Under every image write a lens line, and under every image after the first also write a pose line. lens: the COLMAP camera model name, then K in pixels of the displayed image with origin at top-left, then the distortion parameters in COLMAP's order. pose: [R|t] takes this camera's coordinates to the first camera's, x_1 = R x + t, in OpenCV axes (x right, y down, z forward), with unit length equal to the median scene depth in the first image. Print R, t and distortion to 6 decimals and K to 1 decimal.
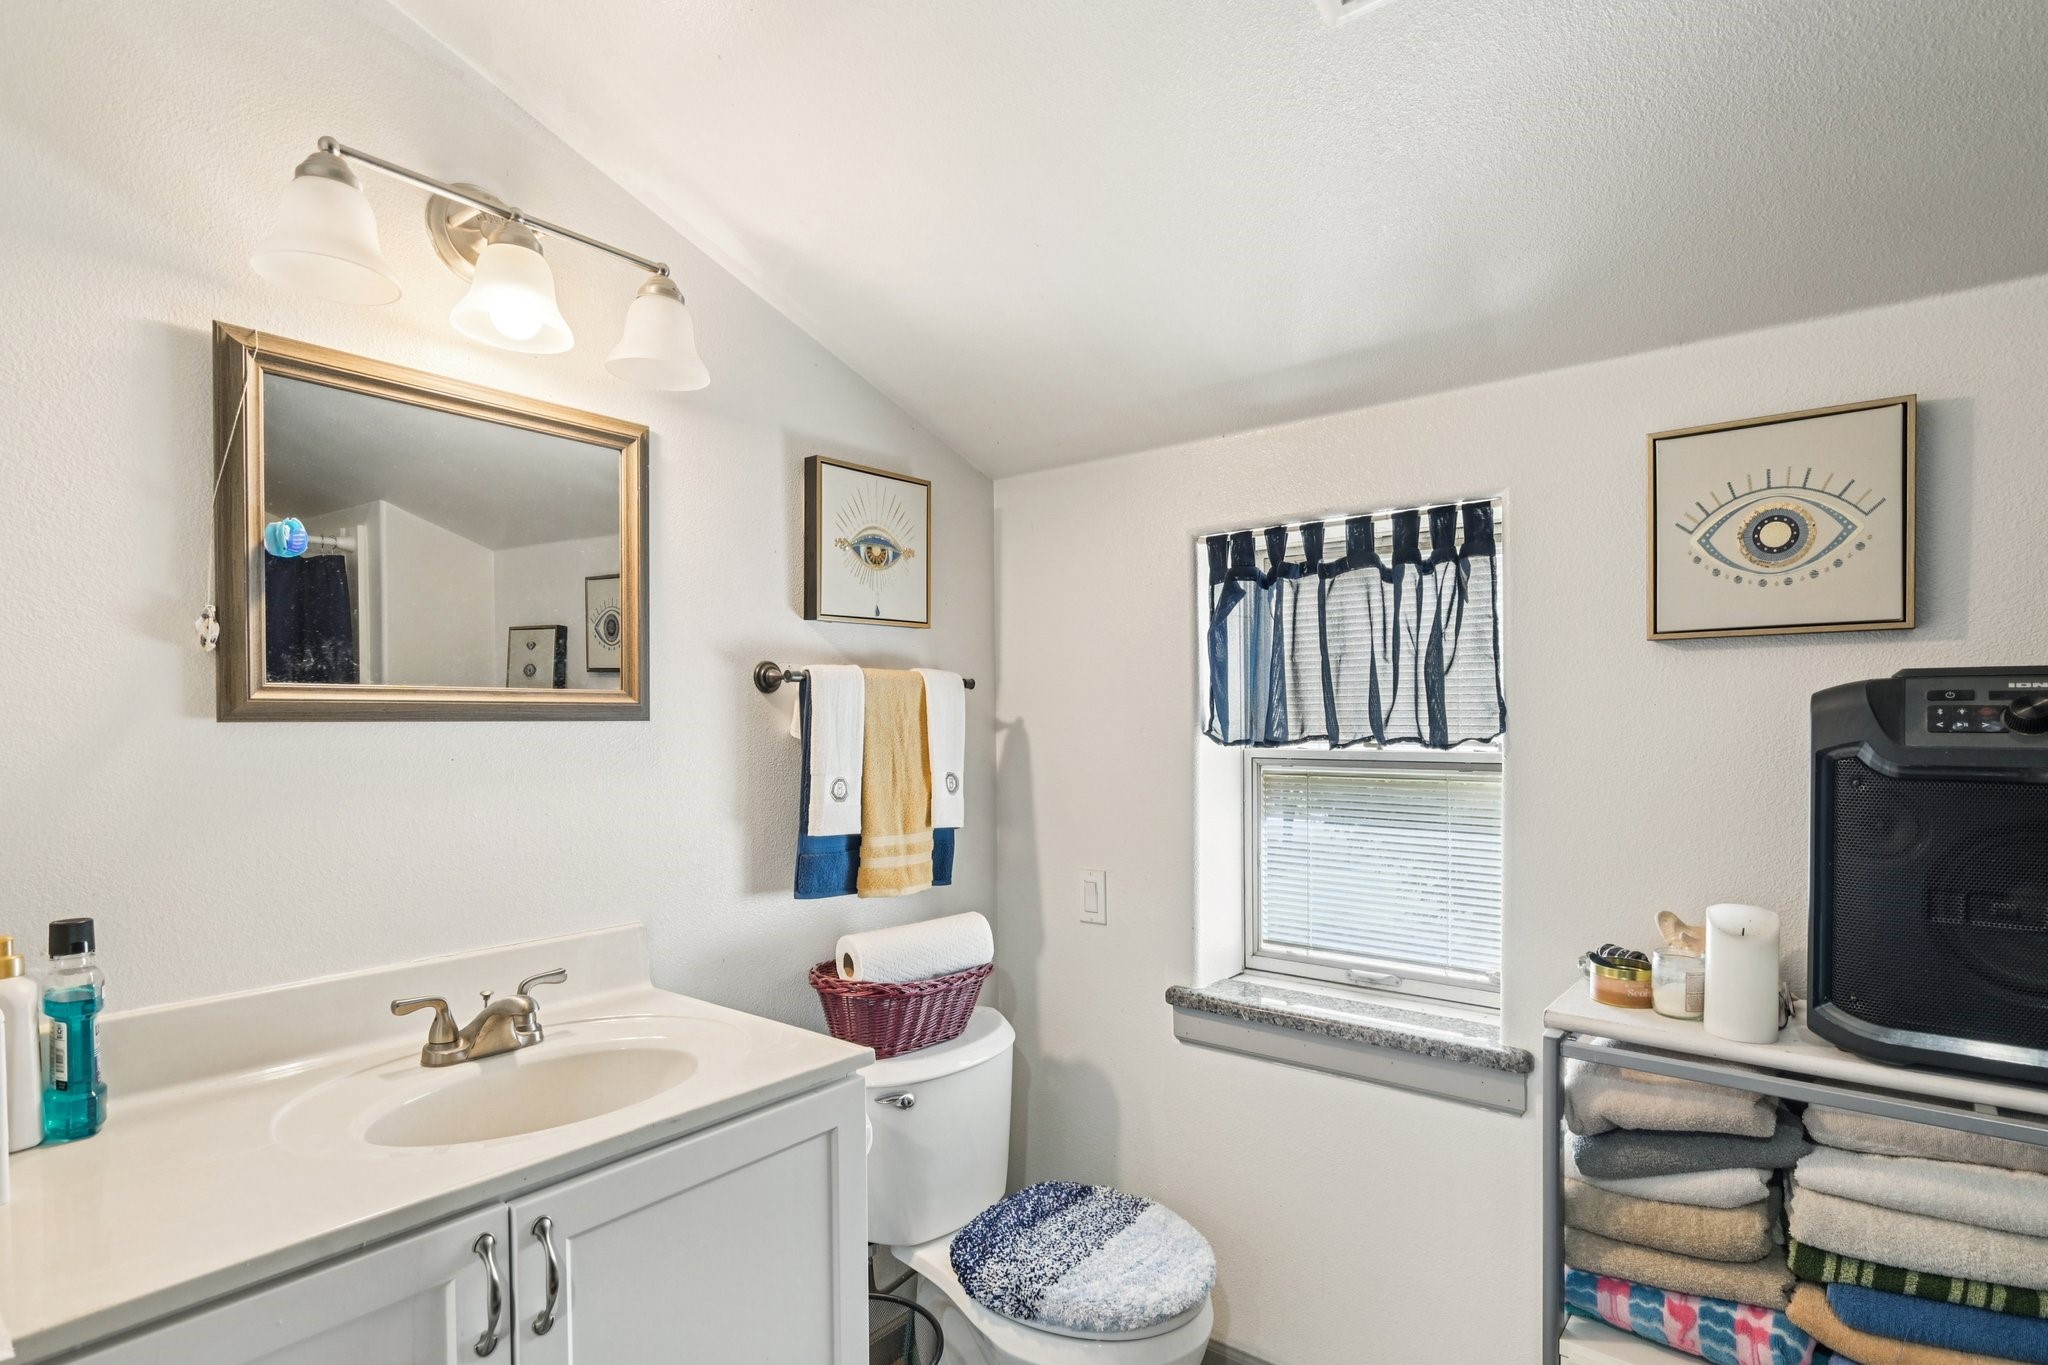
lens RADIAL K [[1038.6, 0, 1053.7], [0, 1038.6, 717.3], [0, 0, 1]] dist [-0.004746, 0.004516]
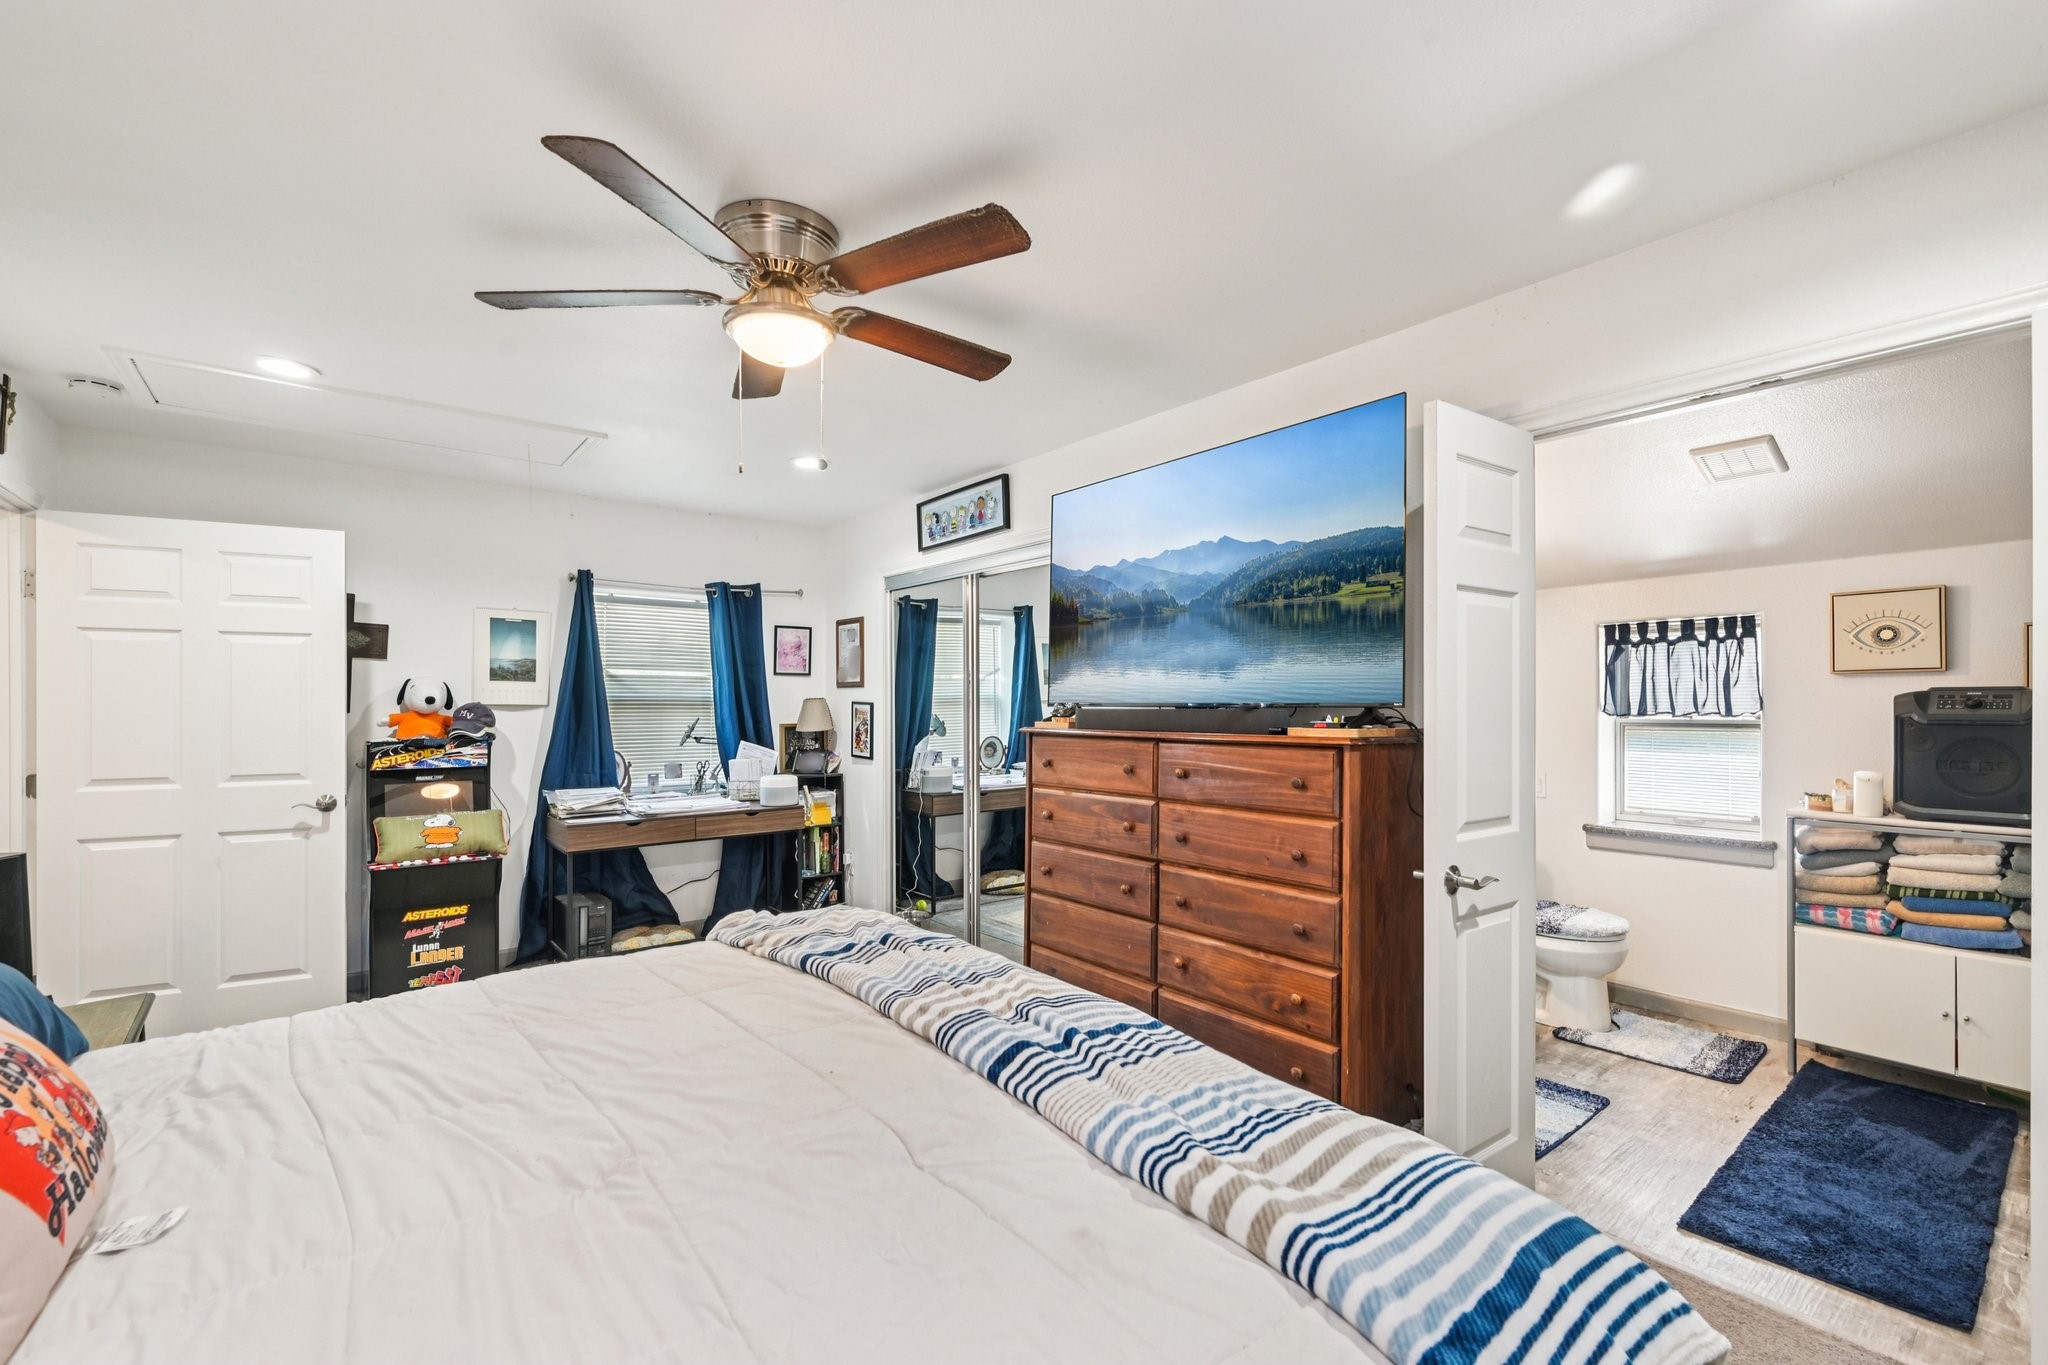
lens RADIAL K [[897.5, 0, 1023.0], [0, 897.5, 695.0], [0, 0, 1]] dist [-0.001001, -0.000438]
pose [[0.974324, -0.000239, -0.225148, -0.870500], [-0.002457, 0.999929, -0.011697, 0.007707], [0.225135, 0.011950, 0.974254, -1.603538]]
